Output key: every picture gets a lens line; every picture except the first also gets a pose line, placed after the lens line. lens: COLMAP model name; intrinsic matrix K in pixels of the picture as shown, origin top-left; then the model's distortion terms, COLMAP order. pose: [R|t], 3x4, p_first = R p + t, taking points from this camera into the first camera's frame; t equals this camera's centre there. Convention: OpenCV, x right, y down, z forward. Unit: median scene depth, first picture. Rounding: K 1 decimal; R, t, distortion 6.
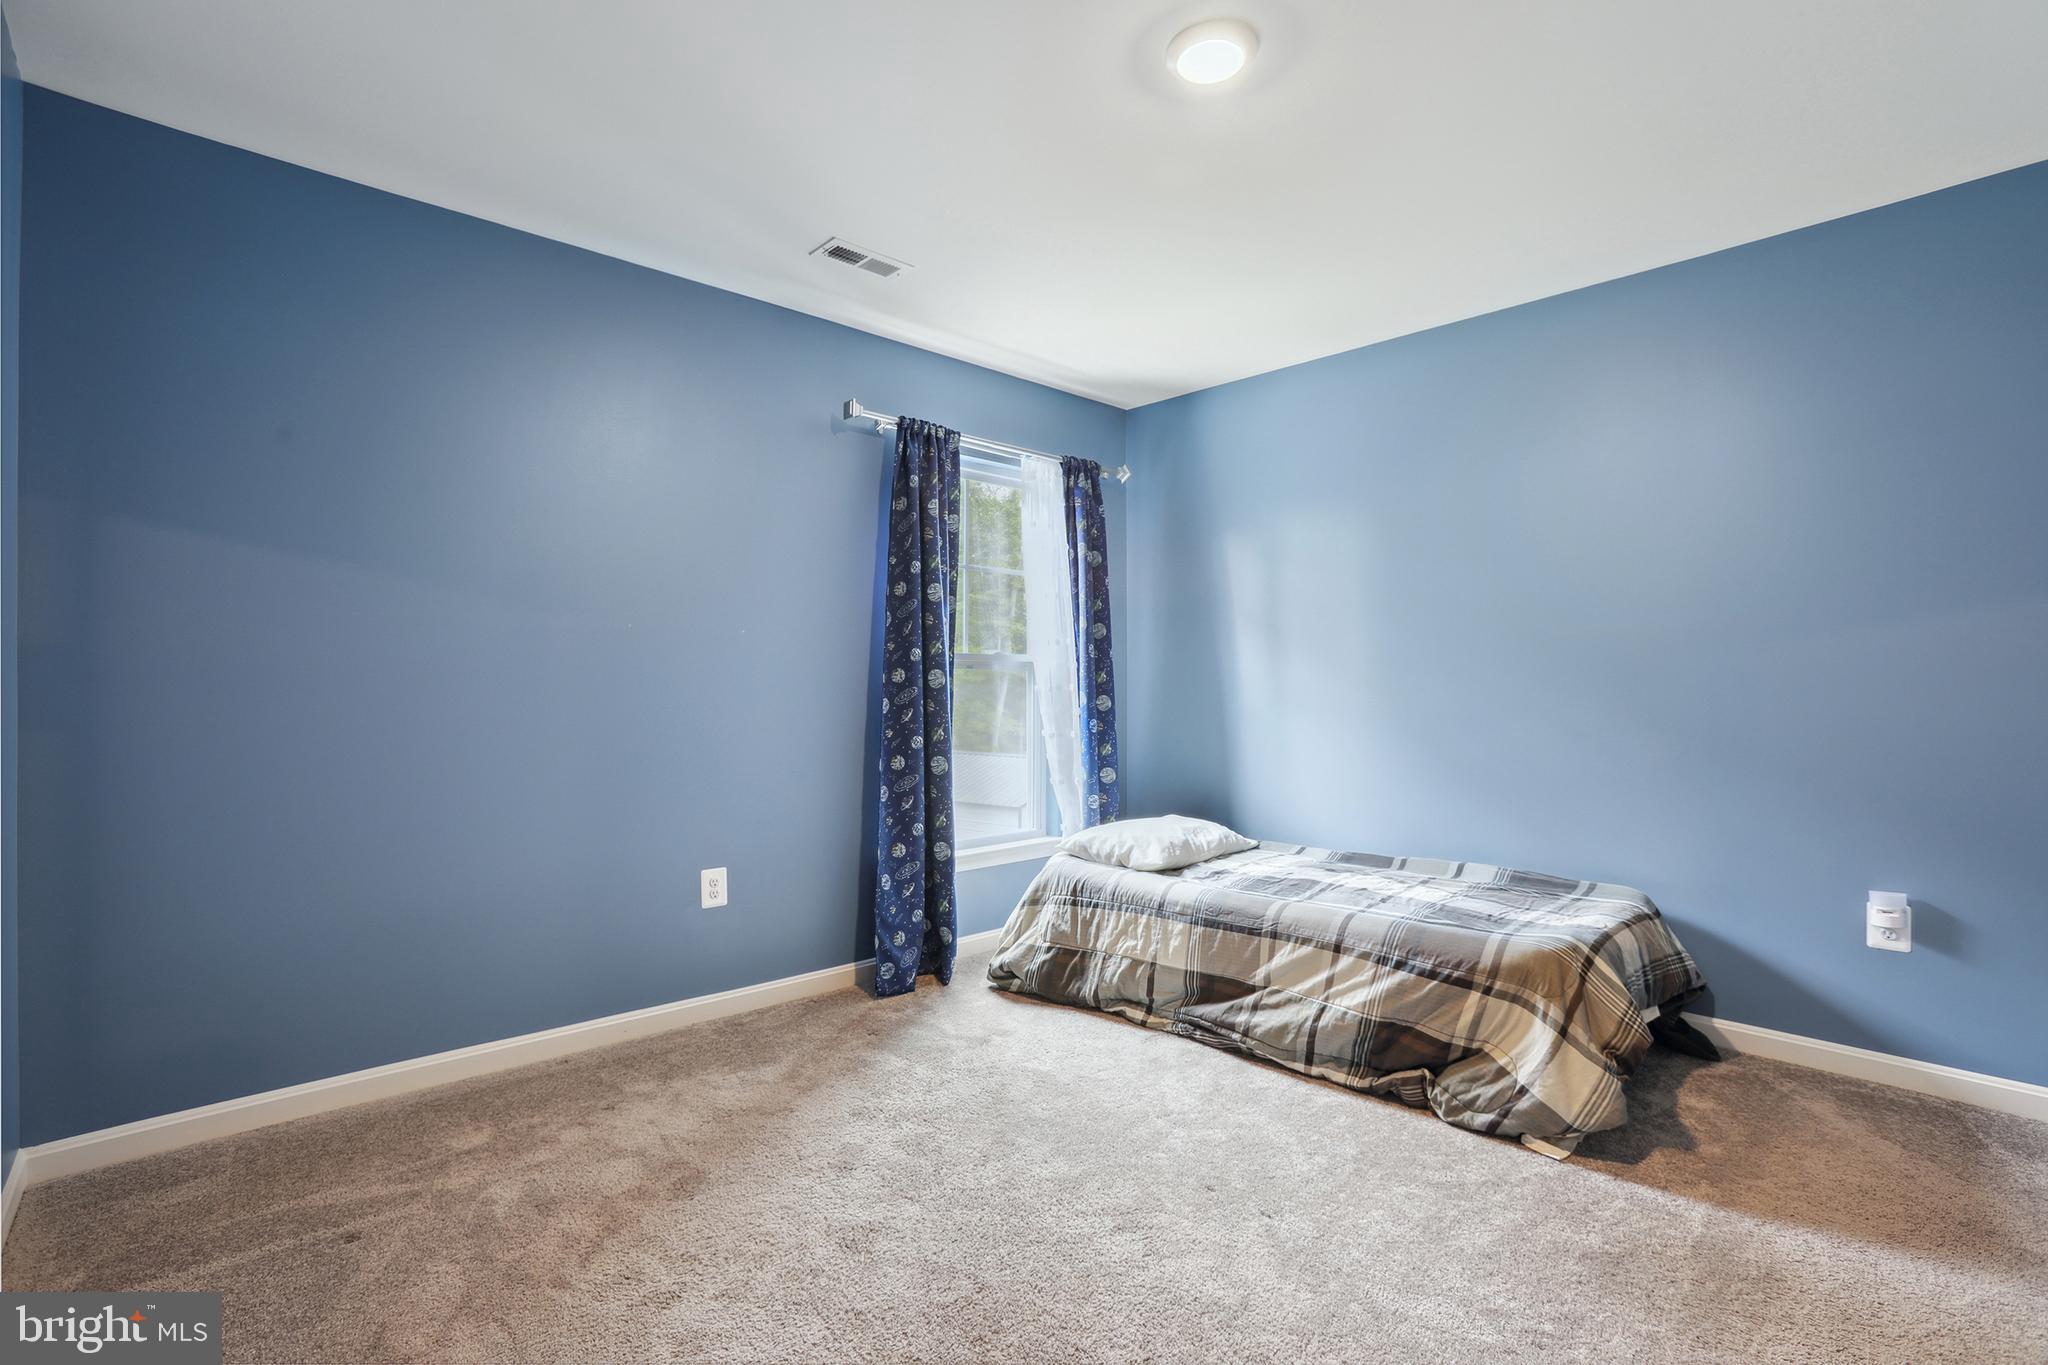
lens RADIAL K [[930.3, 0, 1017.5], [0, 930.3, 678.3], [0, 0, 1]] dist [-0.077007, 0.031907]
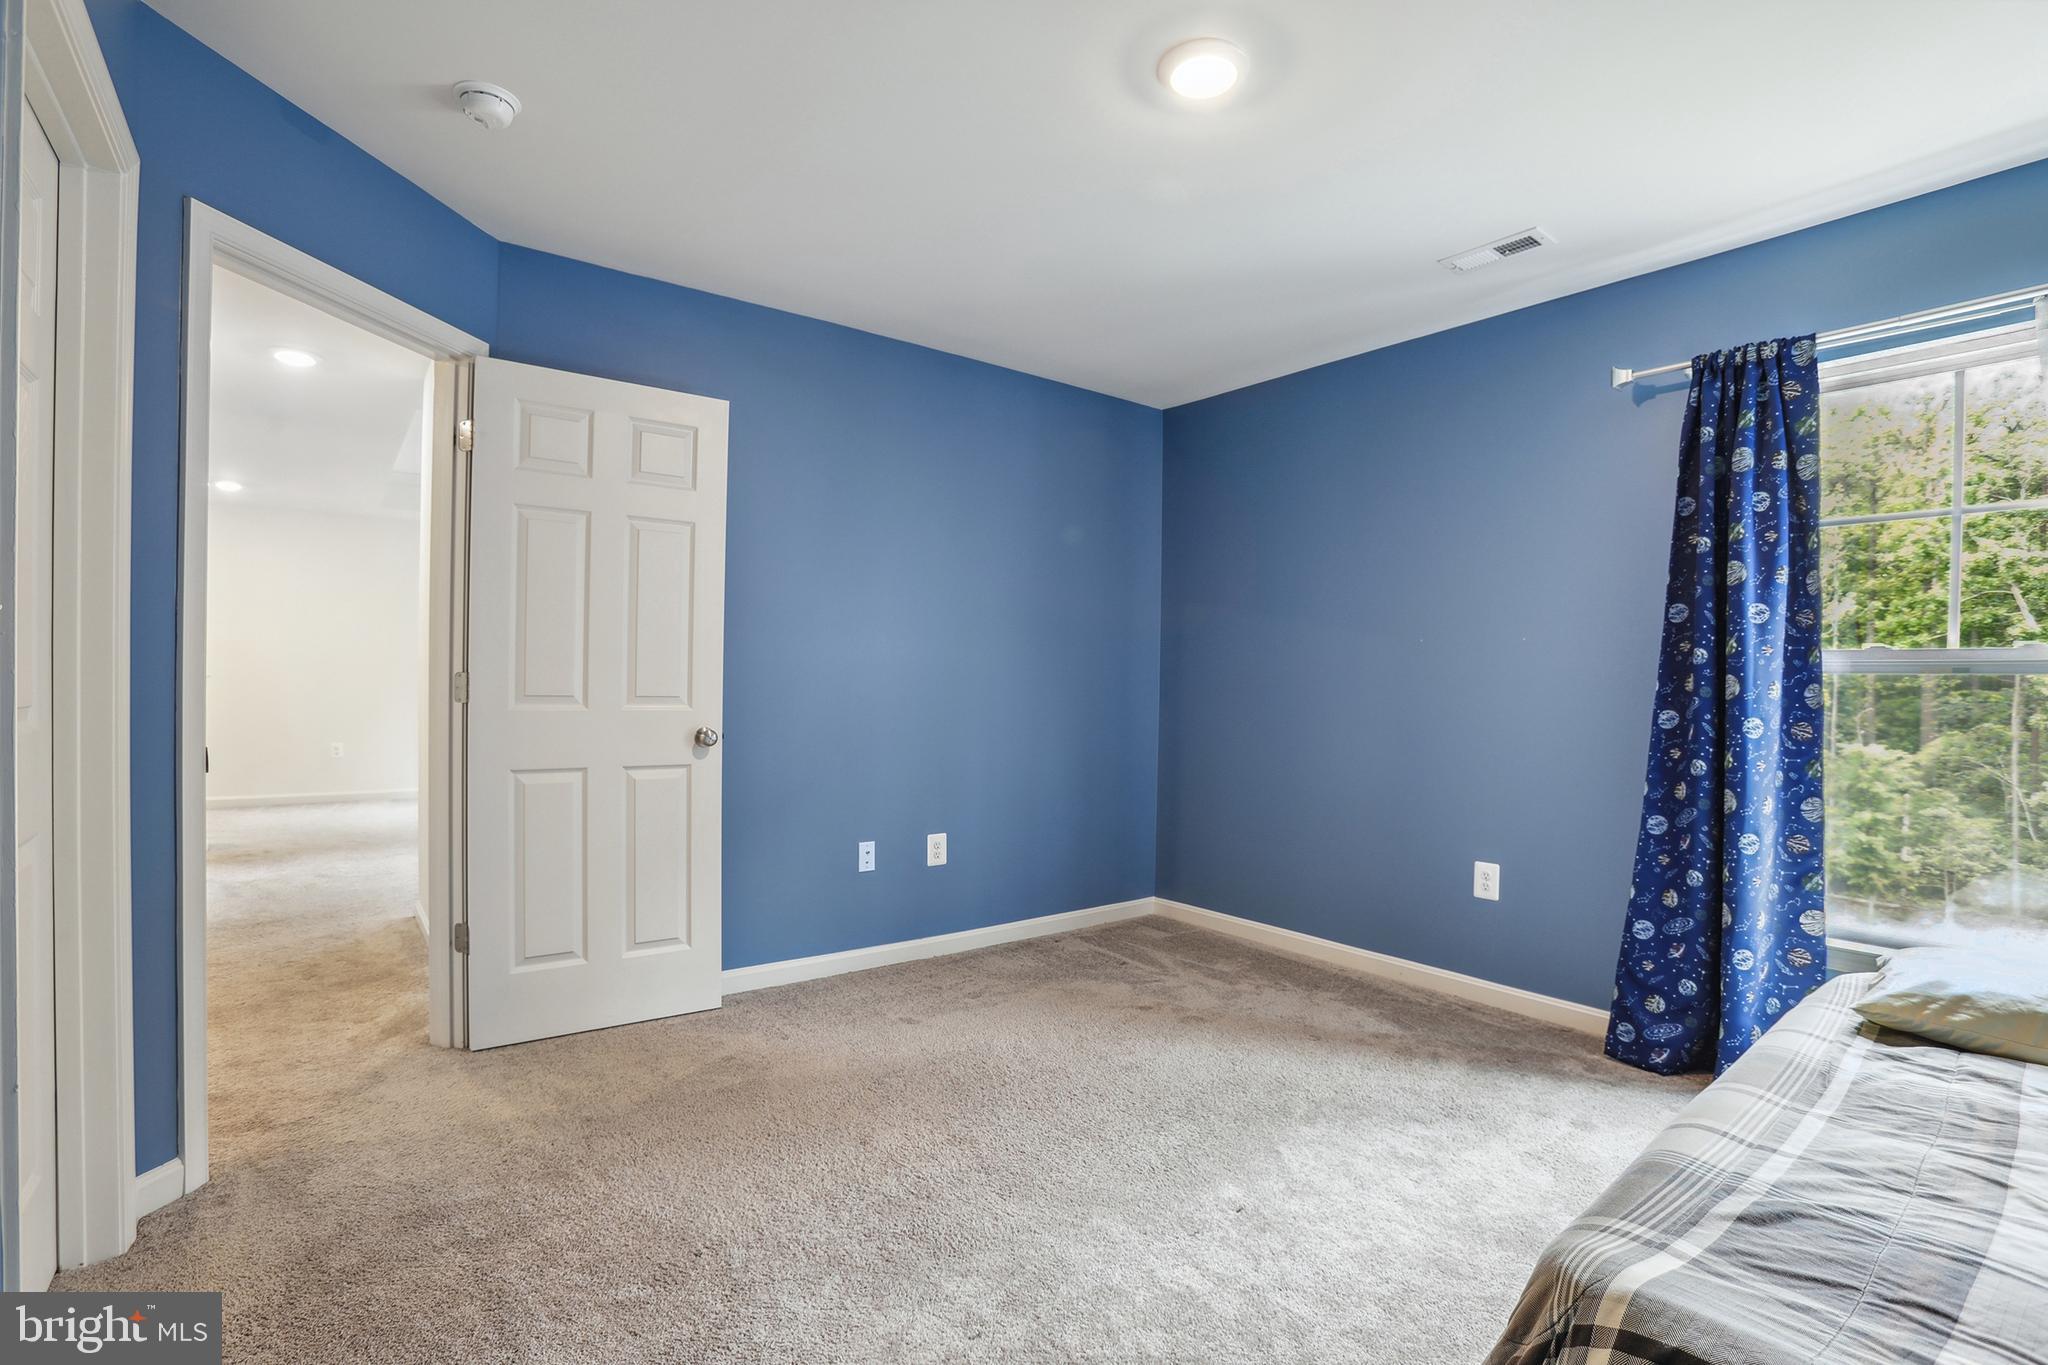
lens RADIAL K [[930.3, 0, 1017.5], [0, 930.3, 678.3], [0, 0, 1]] dist [-0.077007, 0.031907]
pose [[-0.086688, -0.008118, -0.996202, 0.768480], [-0.009225, 0.999930, -0.007345, 0.005248], [0.996193, 0.008554, -0.086757, 0.543186]]
